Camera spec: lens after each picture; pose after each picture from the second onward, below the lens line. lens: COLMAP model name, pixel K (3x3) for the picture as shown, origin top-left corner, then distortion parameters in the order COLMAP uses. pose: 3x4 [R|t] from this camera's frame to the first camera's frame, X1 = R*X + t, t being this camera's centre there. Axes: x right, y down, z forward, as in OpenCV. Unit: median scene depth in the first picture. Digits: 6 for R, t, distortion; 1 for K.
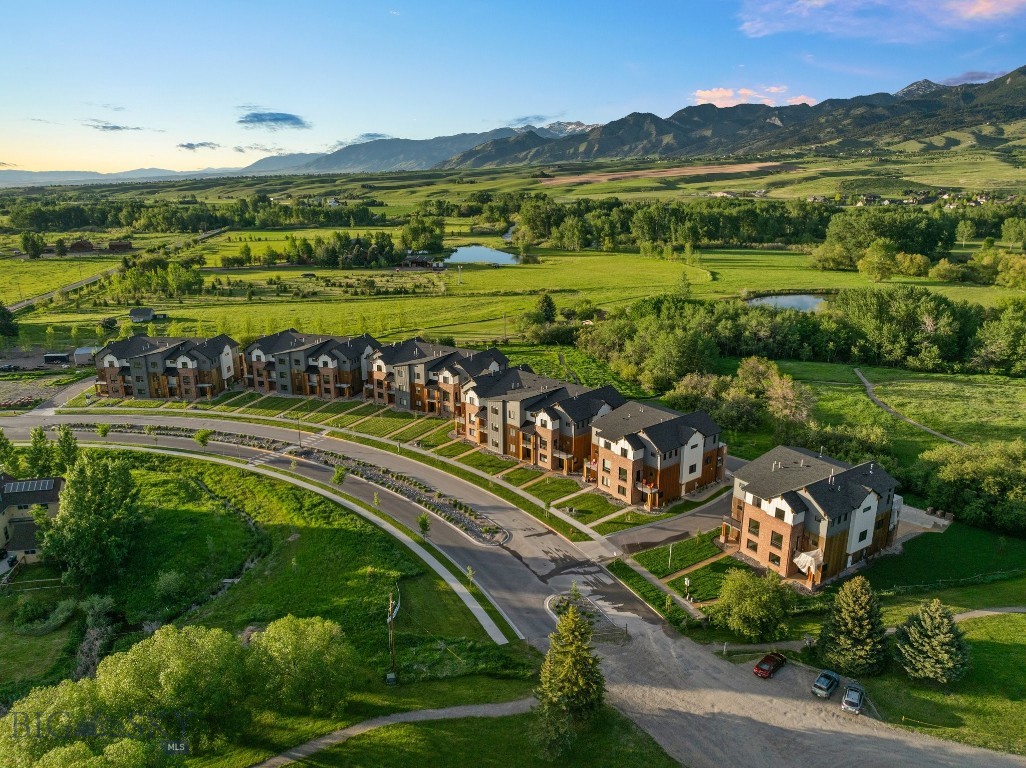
lens RADIAL K [[718.1, 0, 513.0], [0, 718.1, 384.0], [0, 0, 1]] dist [-0.038738, 0.004975]
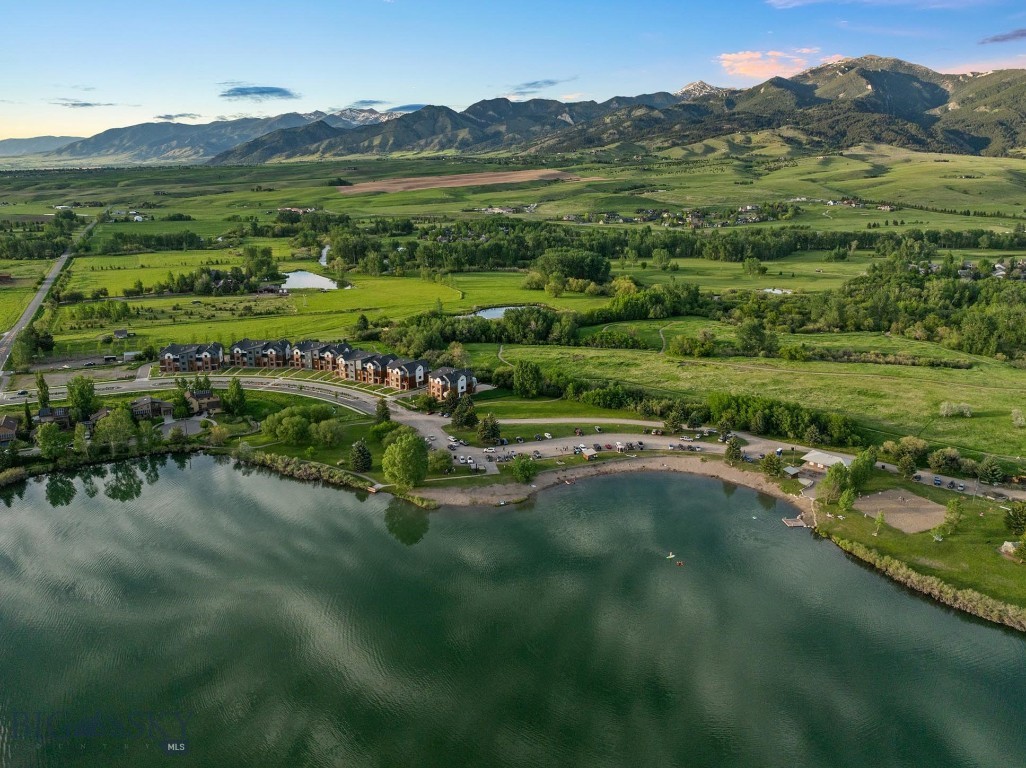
lens RADIAL K [[760.5, 0, 513.0], [0, 760.5, 384.0], [0, 0, 1]] dist [-0.041406, 0.001795]
pose [[0.965767, -0.056089, 0.253275, -0.052527], [0.056248, 0.998395, 0.006617, 0.039715], [-0.253240, 0.007856, 0.967372, -0.614596]]
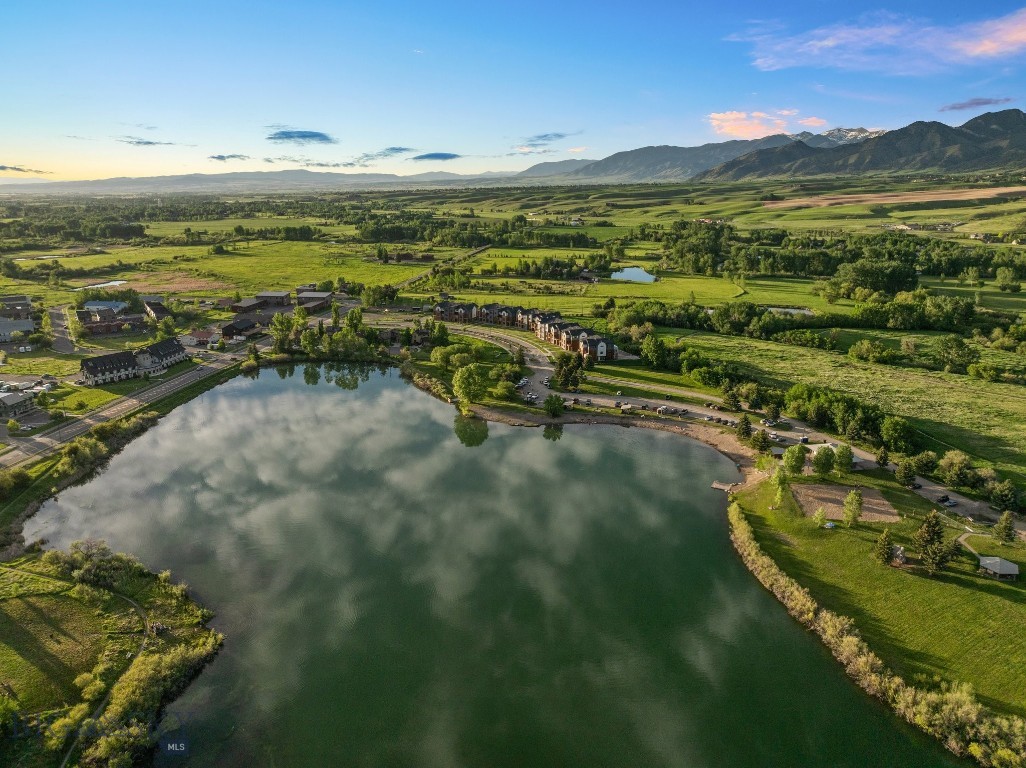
lens RADIAL K [[718.1, 0, 513.0], [0, 718.1, 384.0], [0, 0, 1]] dist [-0.038738, 0.004975]
pose [[0.937159, 0.100188, -0.334210, 0.318827], [-0.102302, 0.994689, 0.011318, 0.088842], [0.333569, 0.023583, 0.942431, -0.716646]]
